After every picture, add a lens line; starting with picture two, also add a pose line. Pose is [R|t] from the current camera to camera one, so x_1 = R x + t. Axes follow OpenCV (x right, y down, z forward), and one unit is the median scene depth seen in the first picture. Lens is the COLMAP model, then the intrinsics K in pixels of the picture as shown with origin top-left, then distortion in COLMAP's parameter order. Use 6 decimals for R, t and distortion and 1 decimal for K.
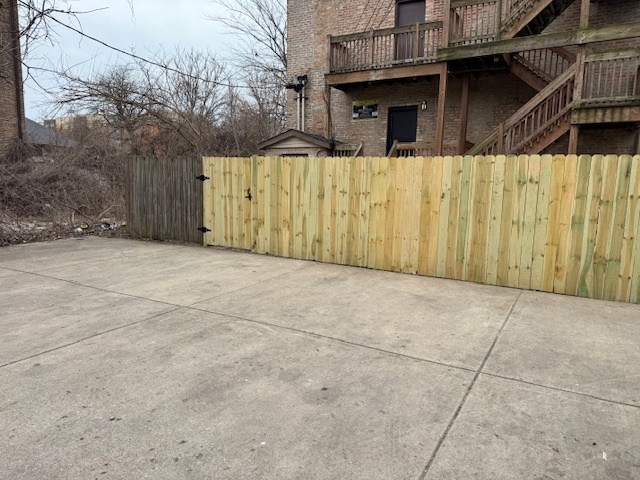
lens RADIAL K [[454.1, 0, 321.9], [0, 454.1, 239.1], [0, 0, 1]] dist [0.052044, -0.044259]
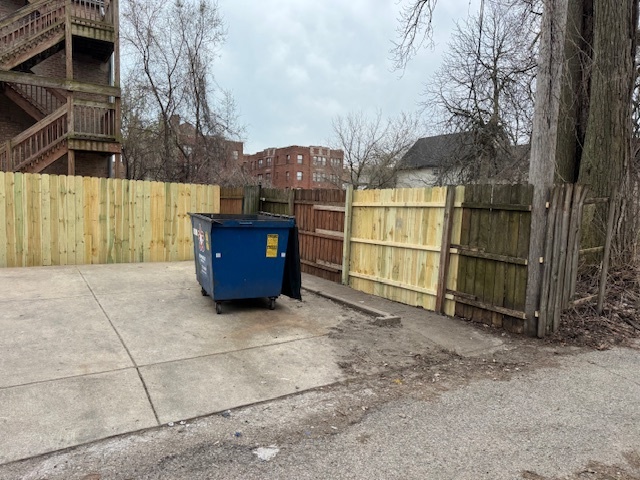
lens RADIAL K [[454.1, 0, 320.8], [0, 454.1, 239.9], [0, 0, 1]] dist [0.052044, -0.044259]
pose [[0.470962, -0.076125, 0.878863, -0.322395], [0.088208, 0.995340, 0.038945, 0.026799], [-0.877732, 0.059181, 0.475483, -0.275742]]
